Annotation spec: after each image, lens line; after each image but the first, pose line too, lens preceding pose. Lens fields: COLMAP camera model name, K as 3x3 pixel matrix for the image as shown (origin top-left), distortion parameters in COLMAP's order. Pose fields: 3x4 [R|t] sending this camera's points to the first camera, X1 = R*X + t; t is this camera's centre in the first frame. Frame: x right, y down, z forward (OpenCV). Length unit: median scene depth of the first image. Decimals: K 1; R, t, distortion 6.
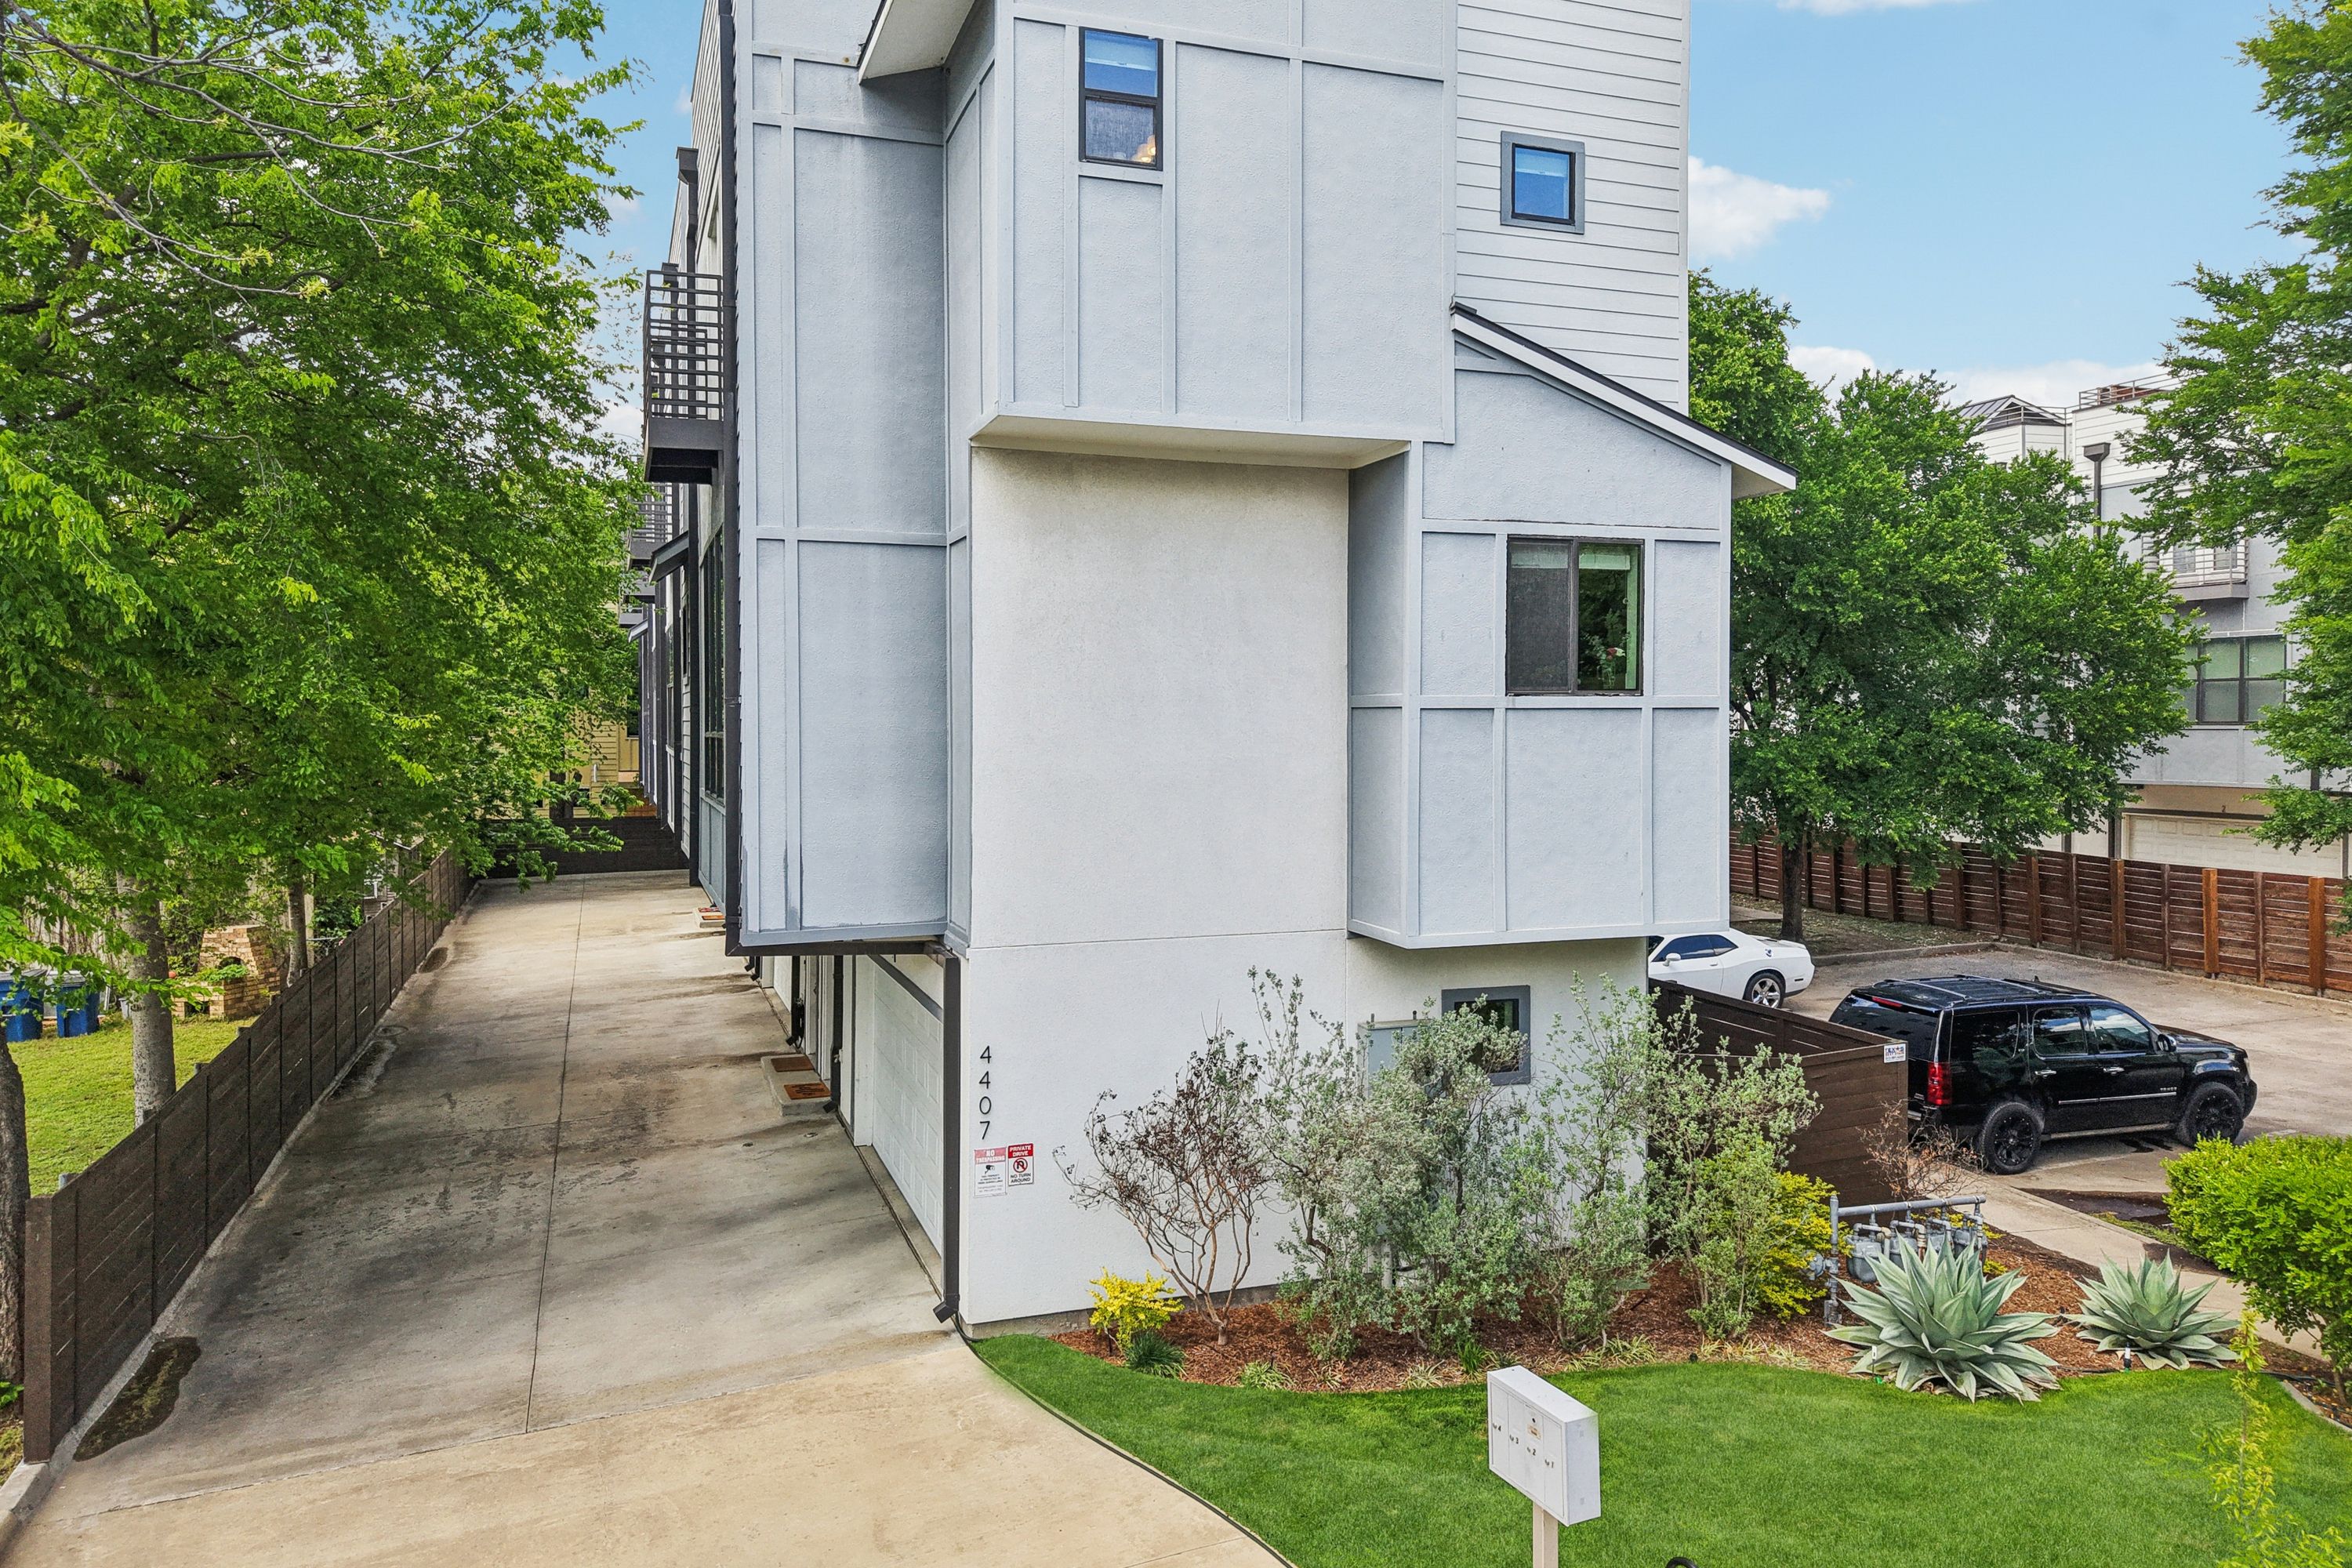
lens RADIAL K [[1583.2, 0, 1176.0], [0, 1583.2, 784.0], [0, 0, 1]] dist [0.007177, 0.006882]
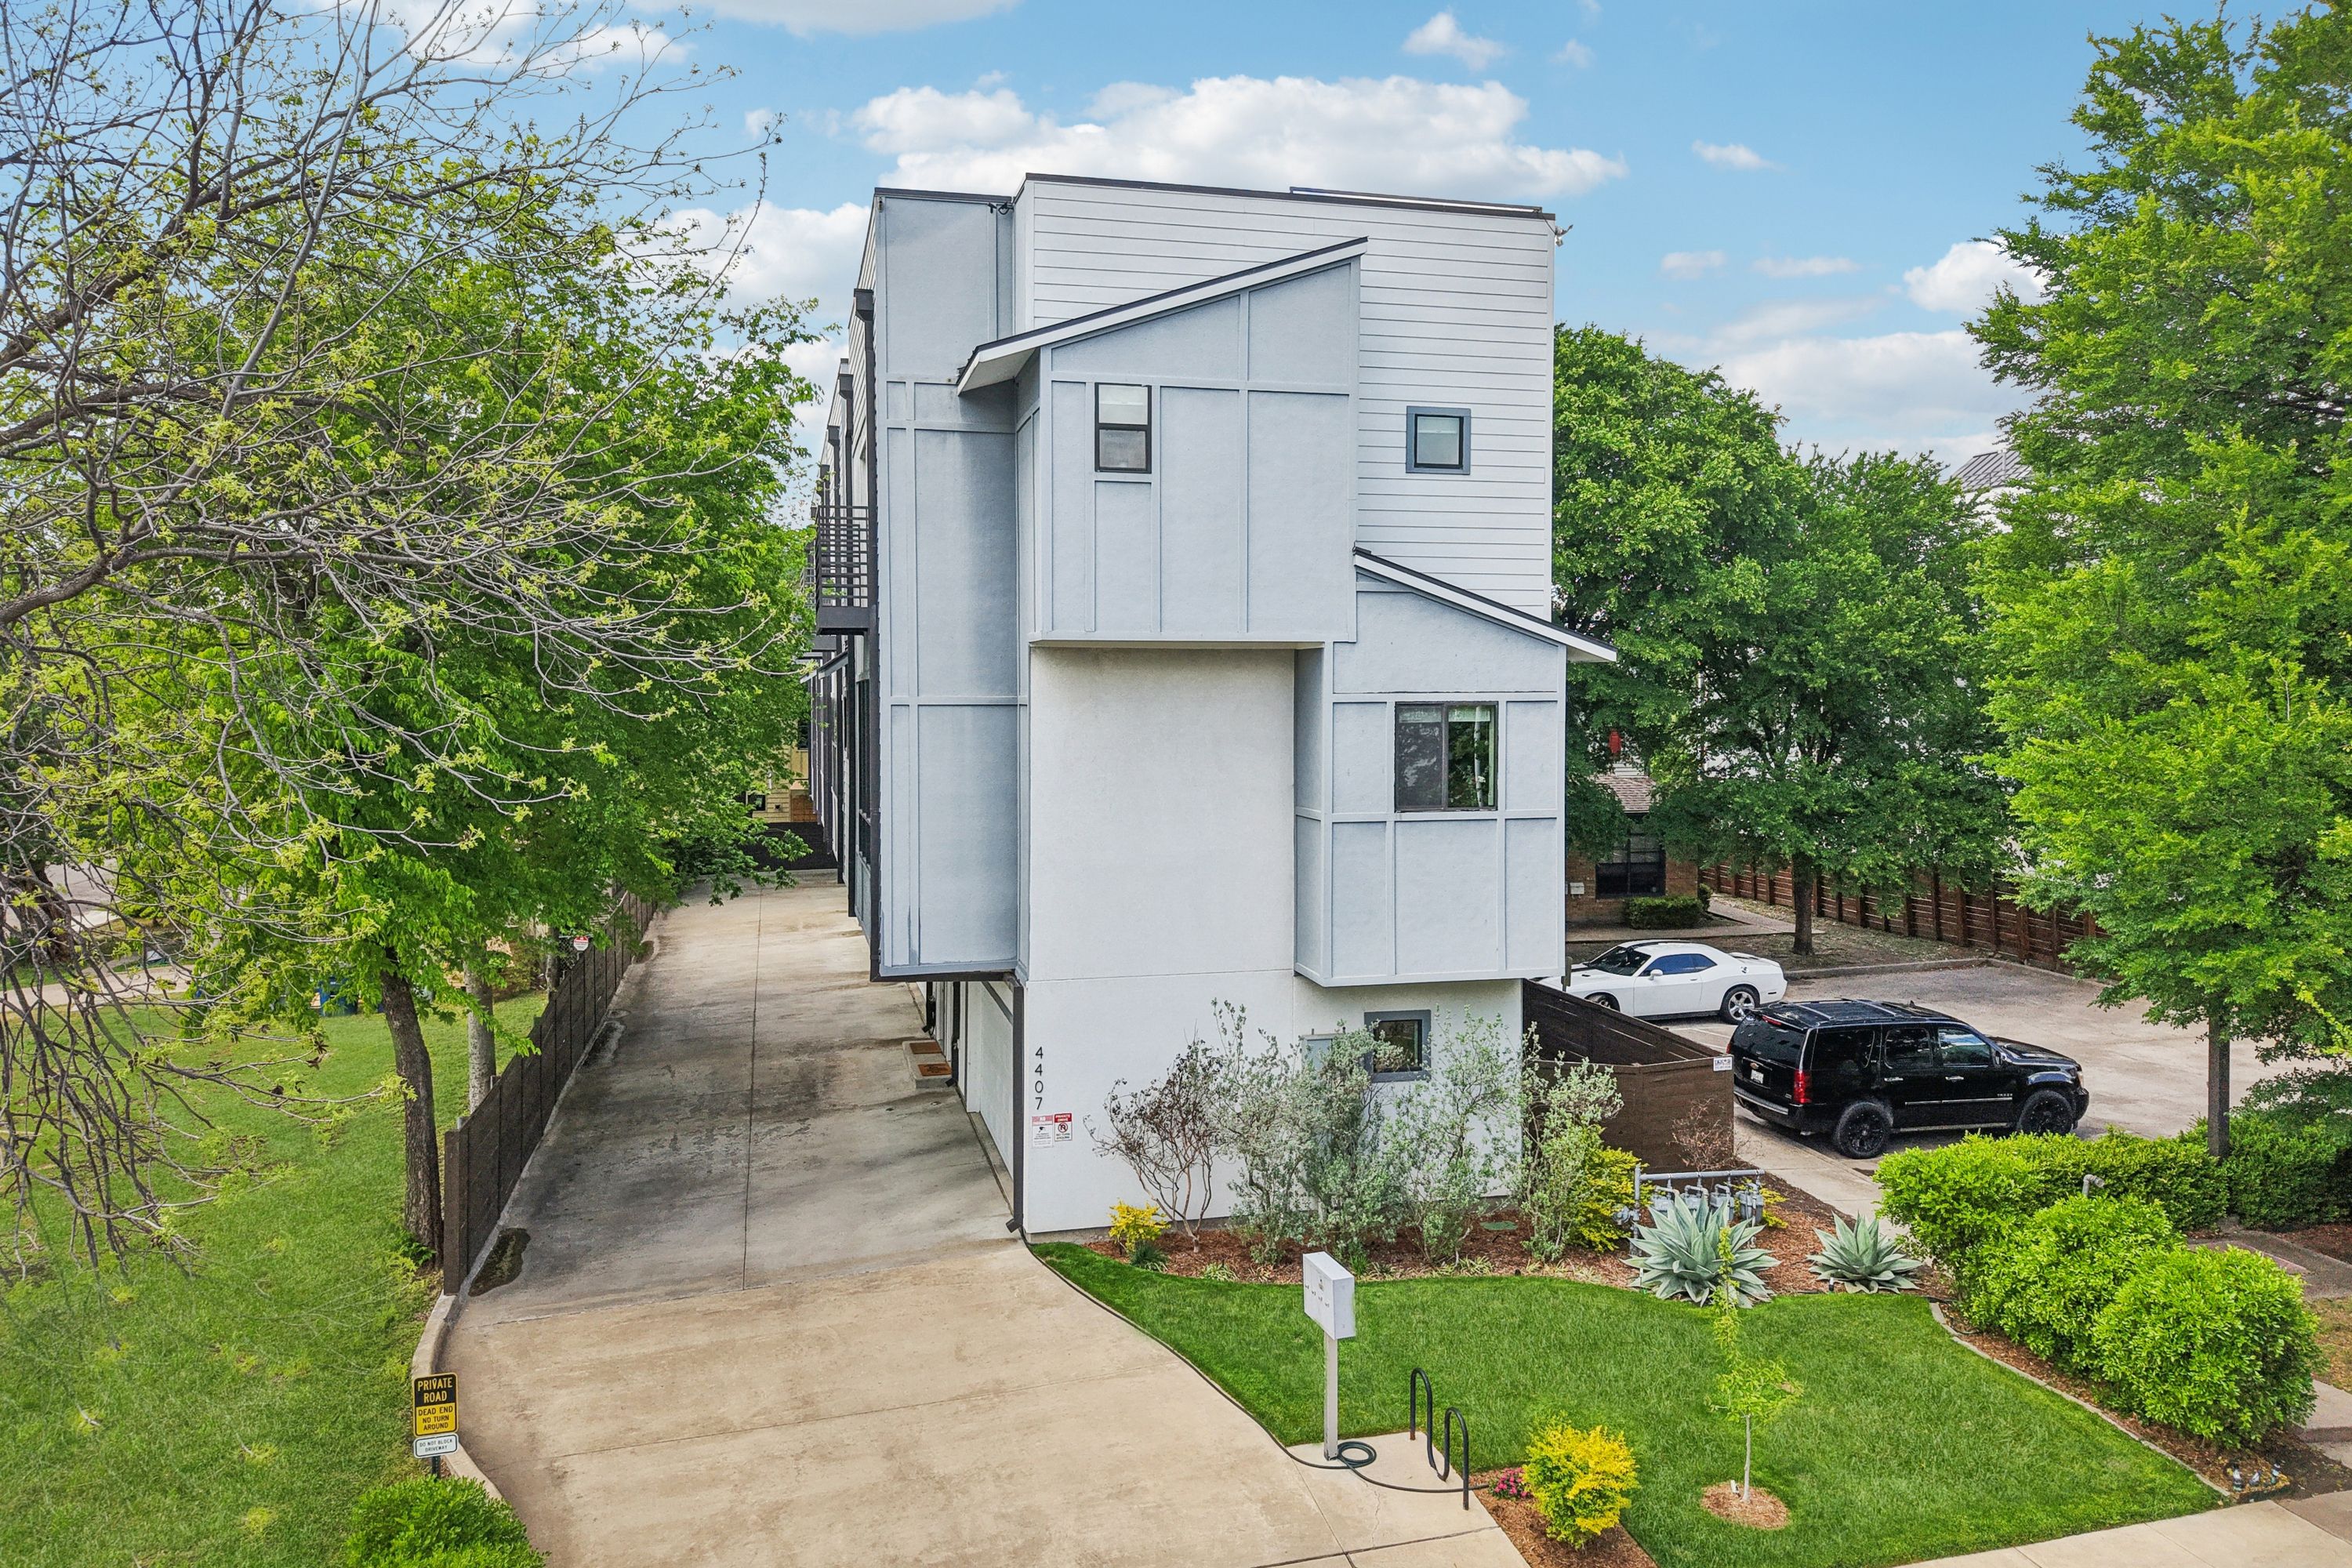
lens RADIAL K [[1591.3, 0, 1164.0], [0, 1591.3, 761.6], [0, 0, 1]] dist [0.028745, -0.021775]
pose [[0.994567, 0.002890, -0.104058, 0.146353], [-0.002661, 0.999994, 0.002336, -0.103094], [0.104064, -0.002046, 0.994568, -0.461898]]
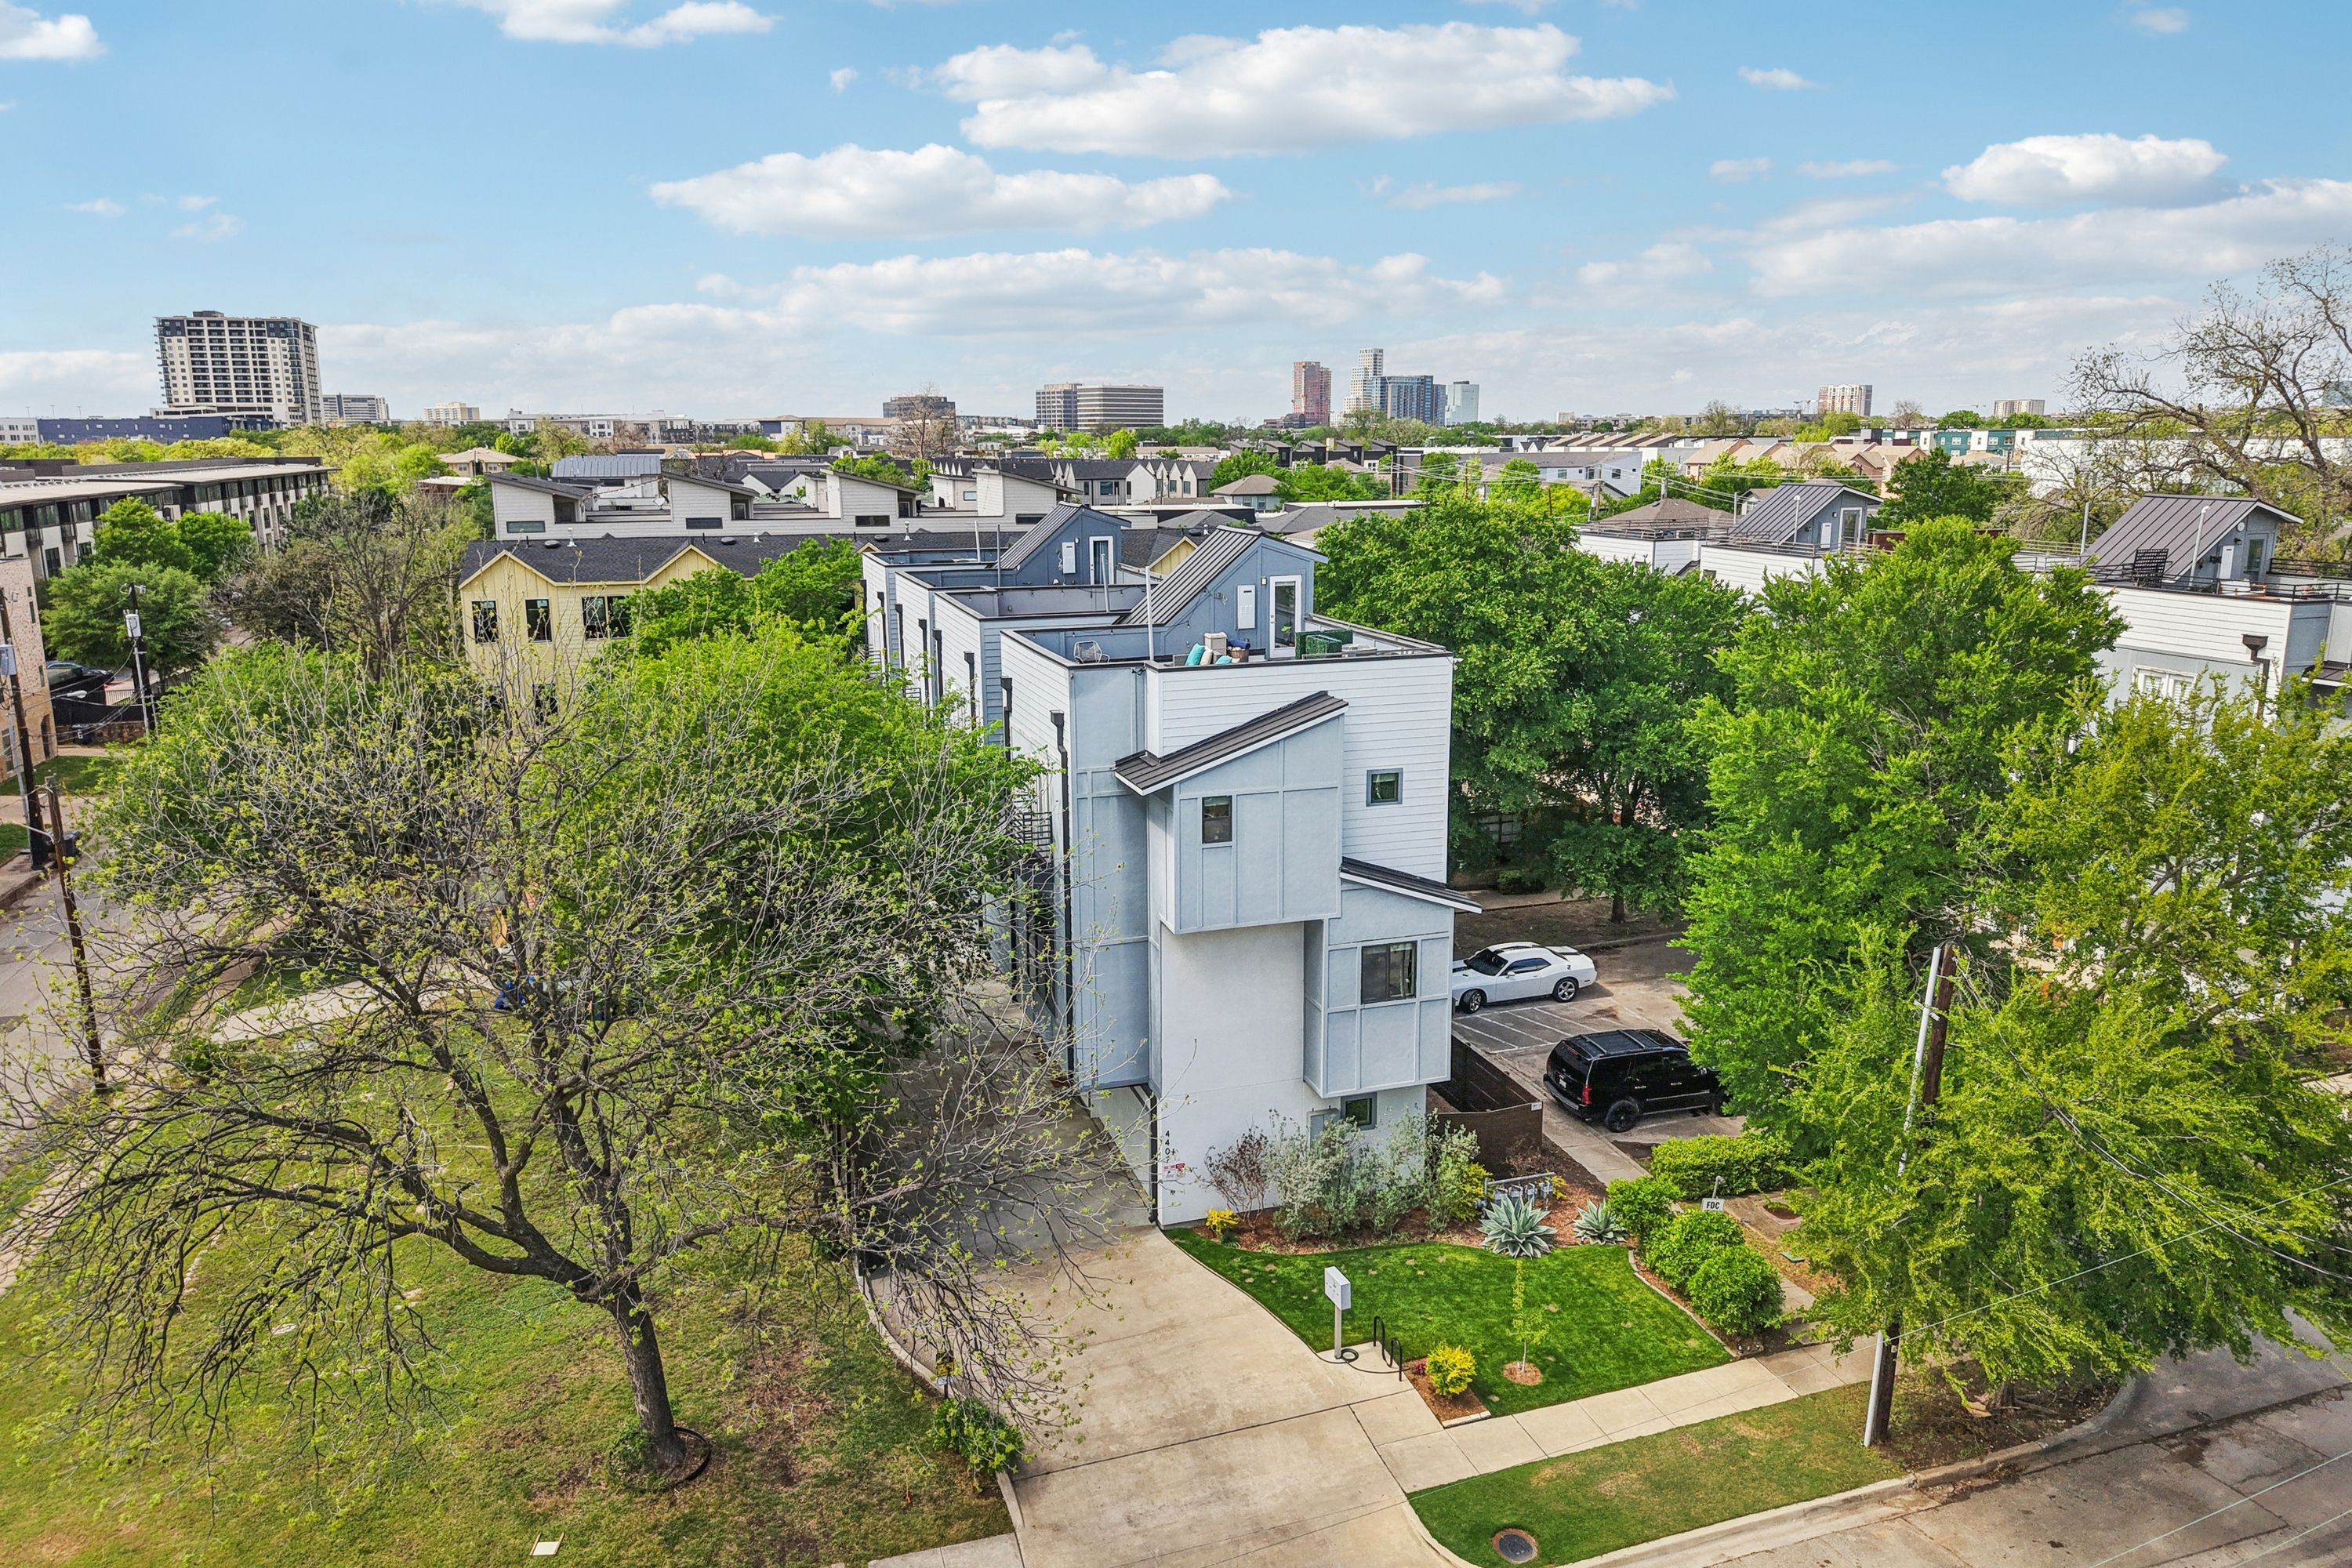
lens RADIAL K [[1583.2, 0, 1176.0], [0, 1583.2, 784.0], [0, 0, 1]] dist [0.007177, 0.006882]
pose [[0.999422, -0.000908, -0.033970, -0.010969], [0.007046, 0.983455, 0.181017, -0.882280], [0.033244, -0.181152, 0.982893, -1.517205]]
